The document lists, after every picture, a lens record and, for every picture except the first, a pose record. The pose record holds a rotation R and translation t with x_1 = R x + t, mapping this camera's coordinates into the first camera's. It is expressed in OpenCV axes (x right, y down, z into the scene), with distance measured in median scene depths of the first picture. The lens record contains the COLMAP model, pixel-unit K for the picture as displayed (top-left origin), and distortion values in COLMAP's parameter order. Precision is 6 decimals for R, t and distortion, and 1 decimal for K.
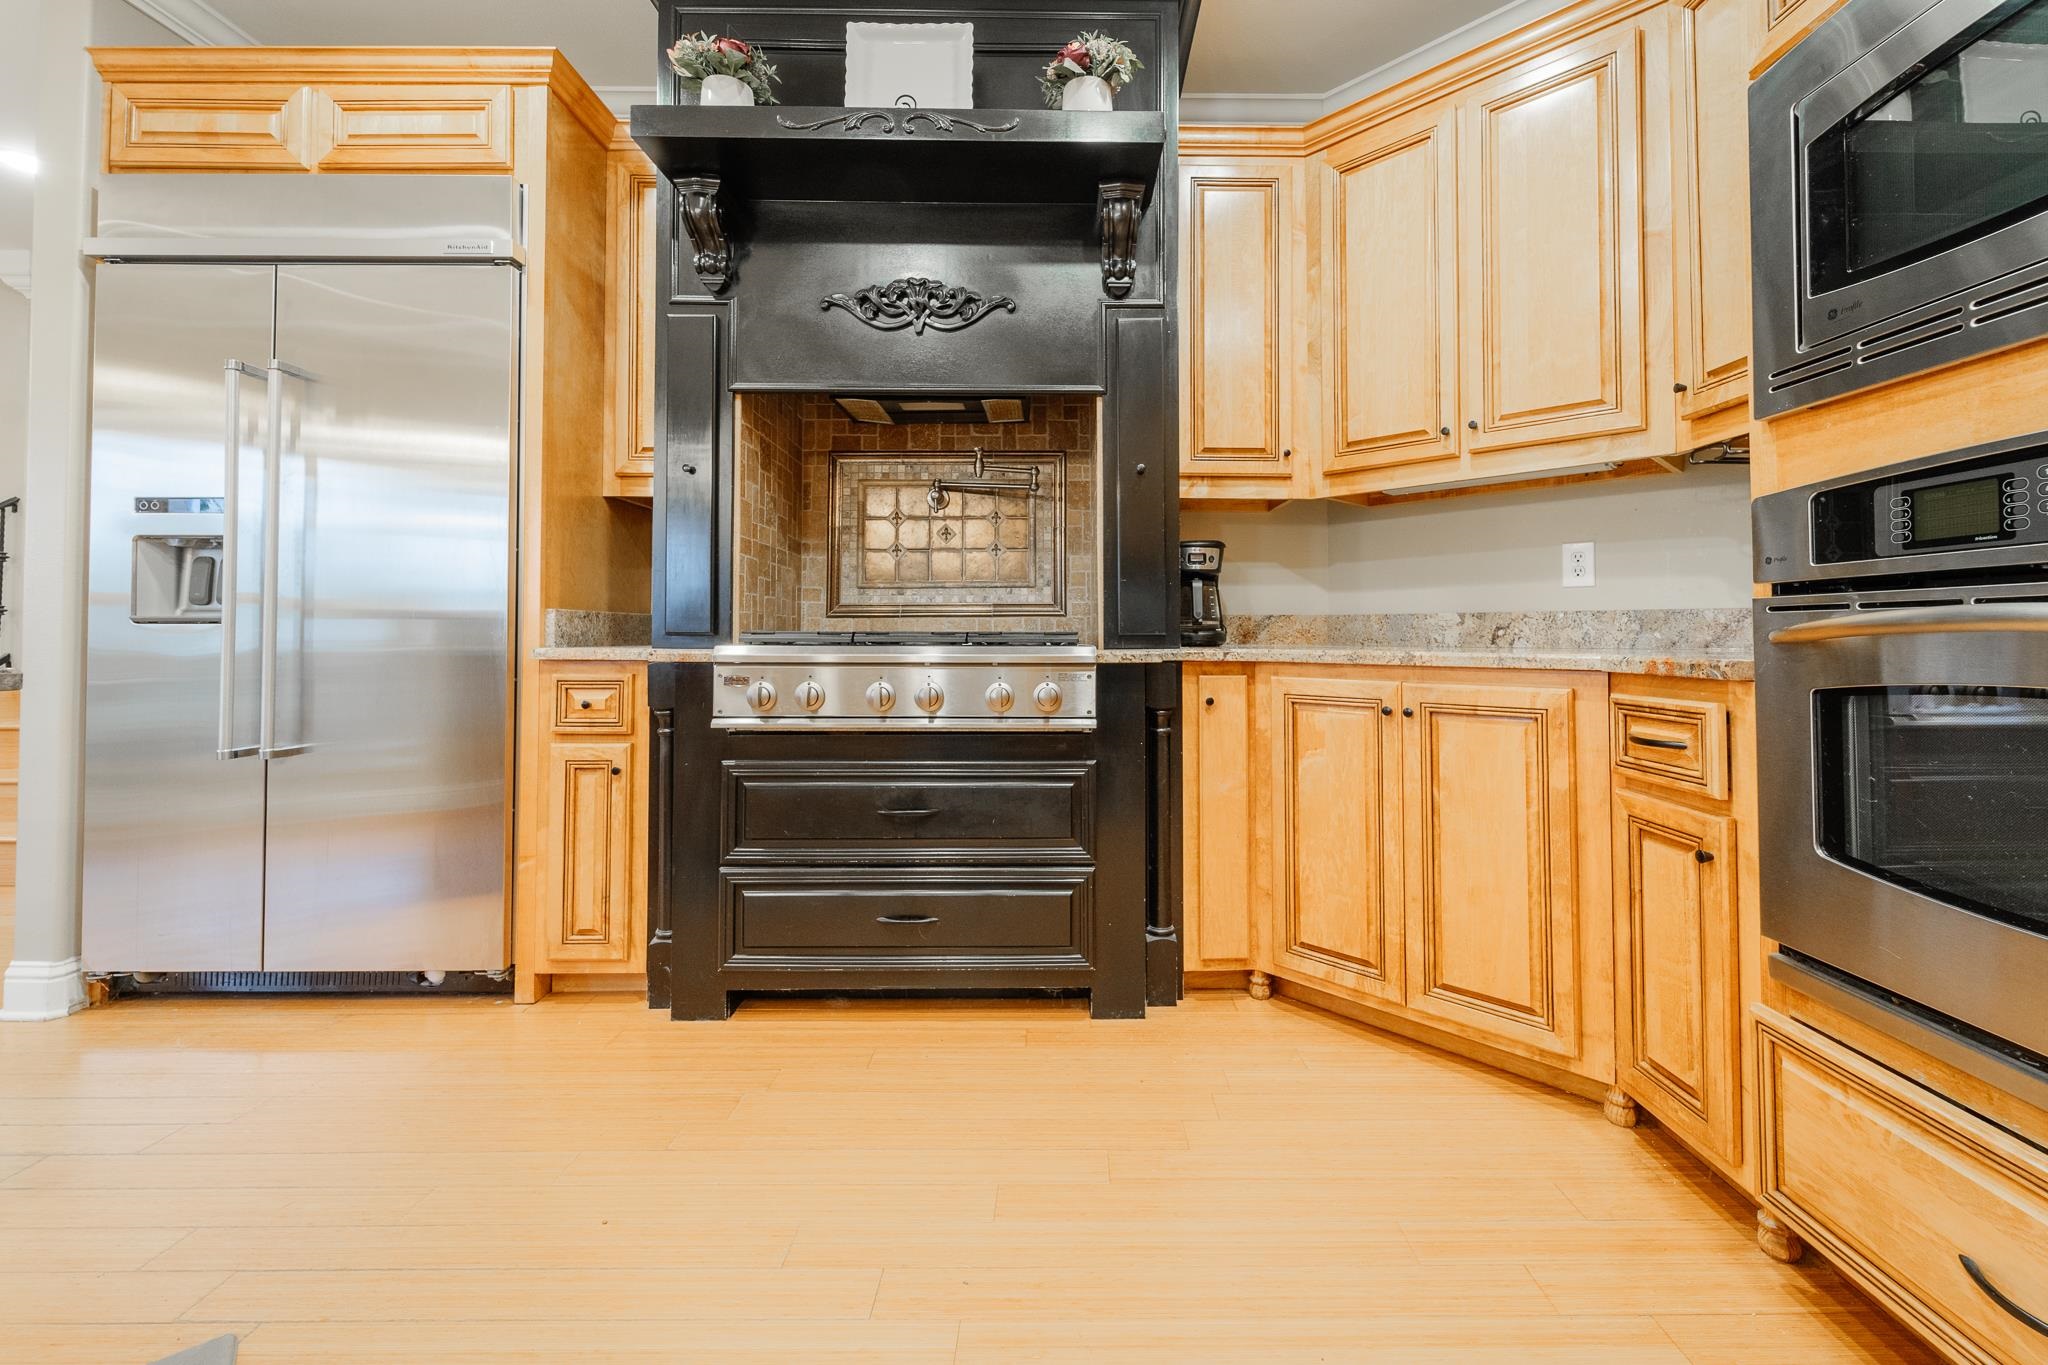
lens RADIAL K [[823.4, 0, 1028.1], [0, 823.4, 615.7], [0, 0, 1]] dist [-0.000056, -0.000103]
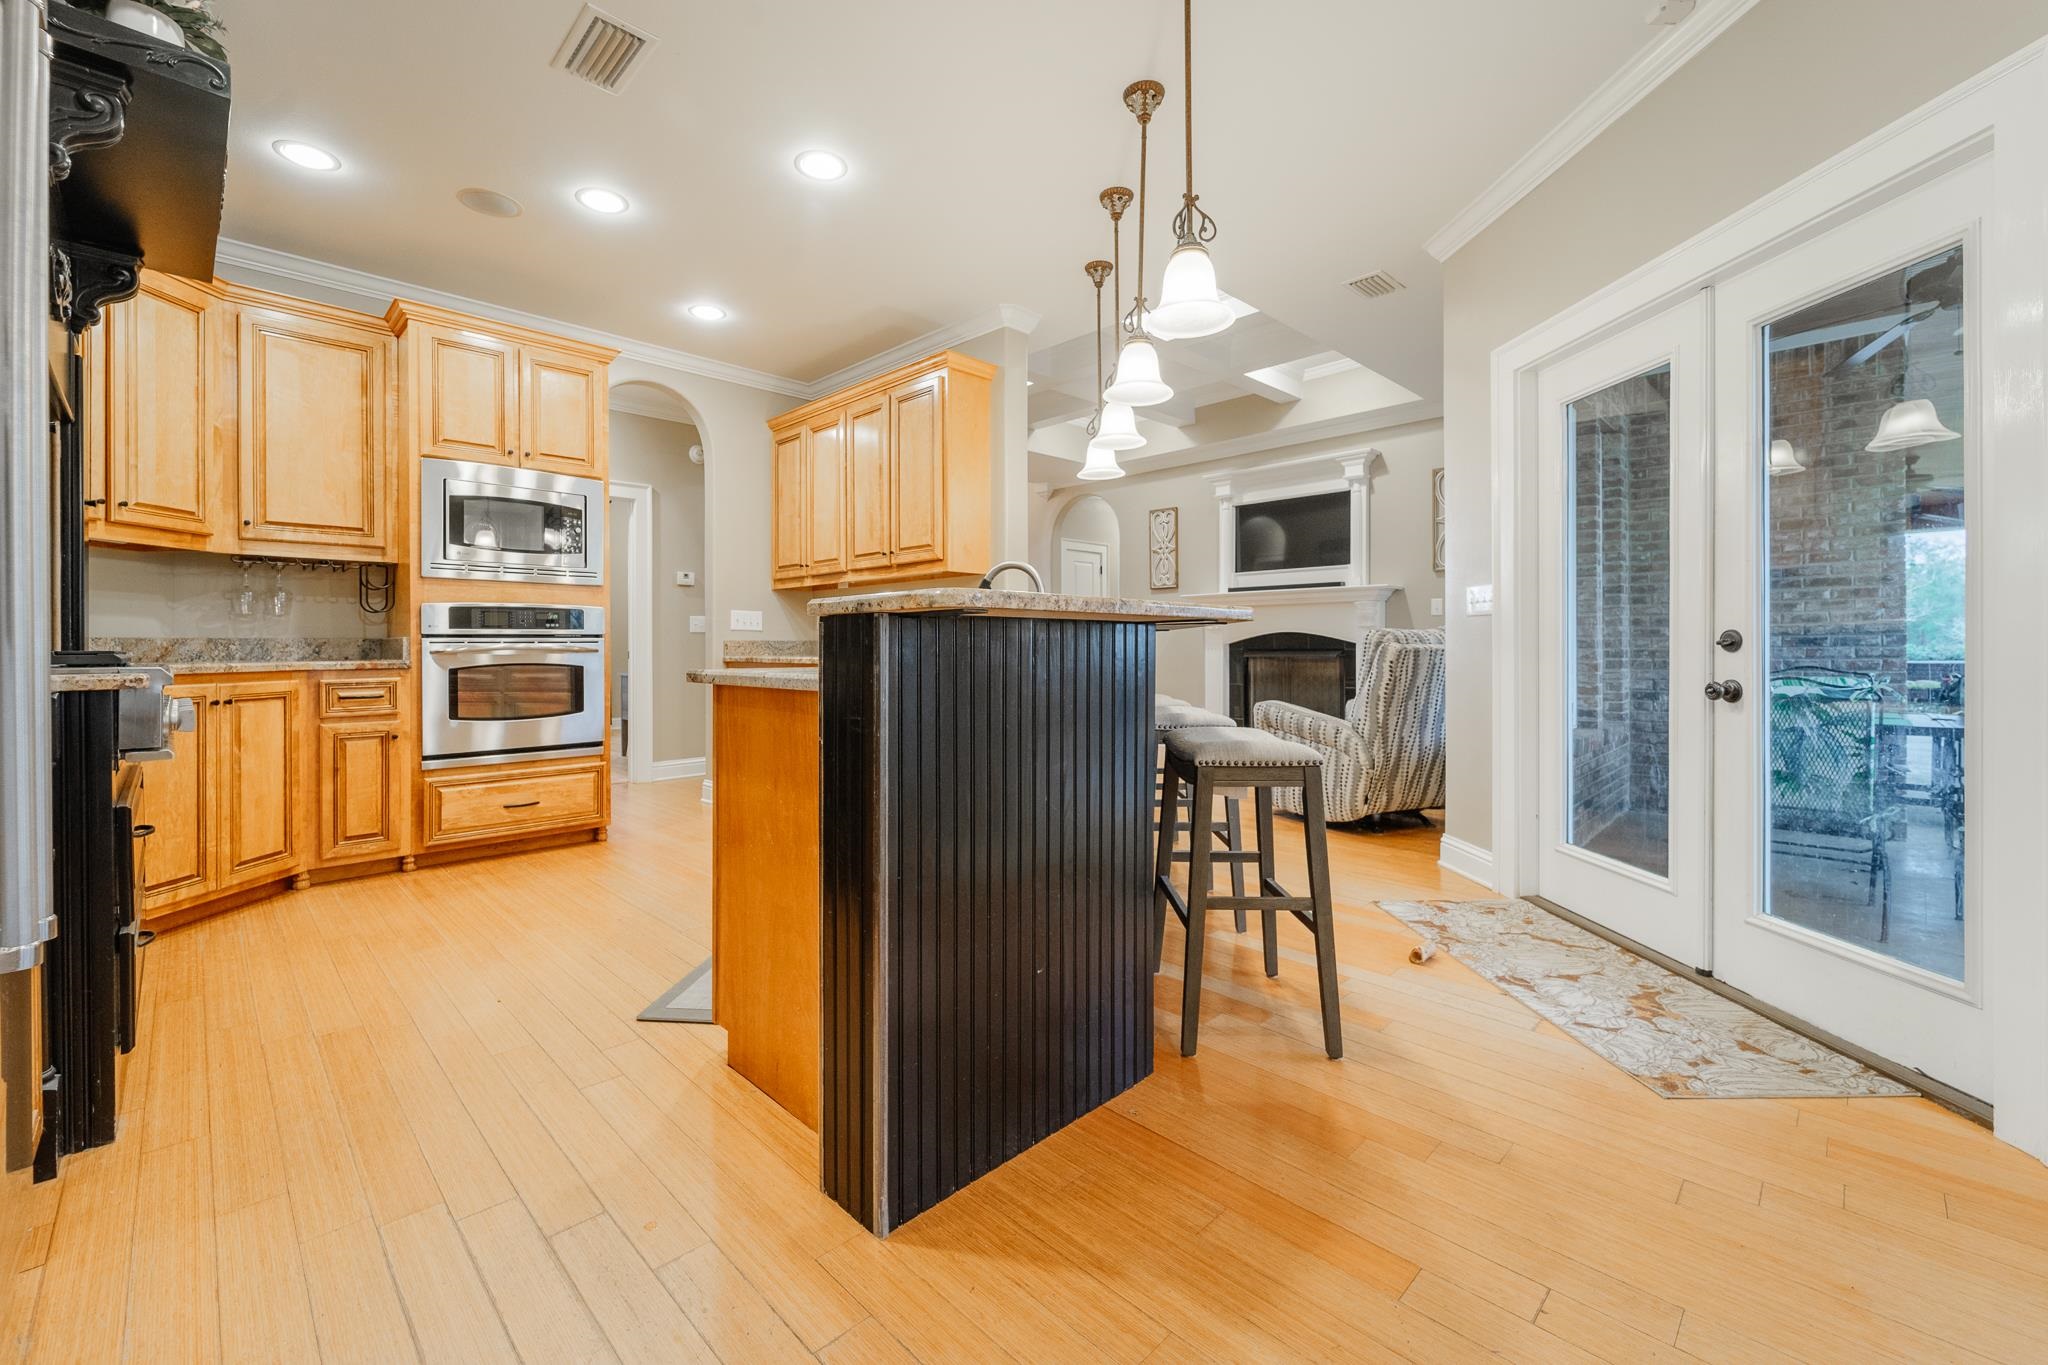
lens RADIAL K [[837.4, 0, 1016.2], [0, 837.4, 646.2], [0, 0, 1]] dist [-0.000787, -0.000834]
pose [[-0.695048, -0.000079, 0.718964, -1.836724], [-0.012660, 0.999846, -0.012130, 0.008340], [-0.718852, -0.017533, -0.694942, 1.064349]]
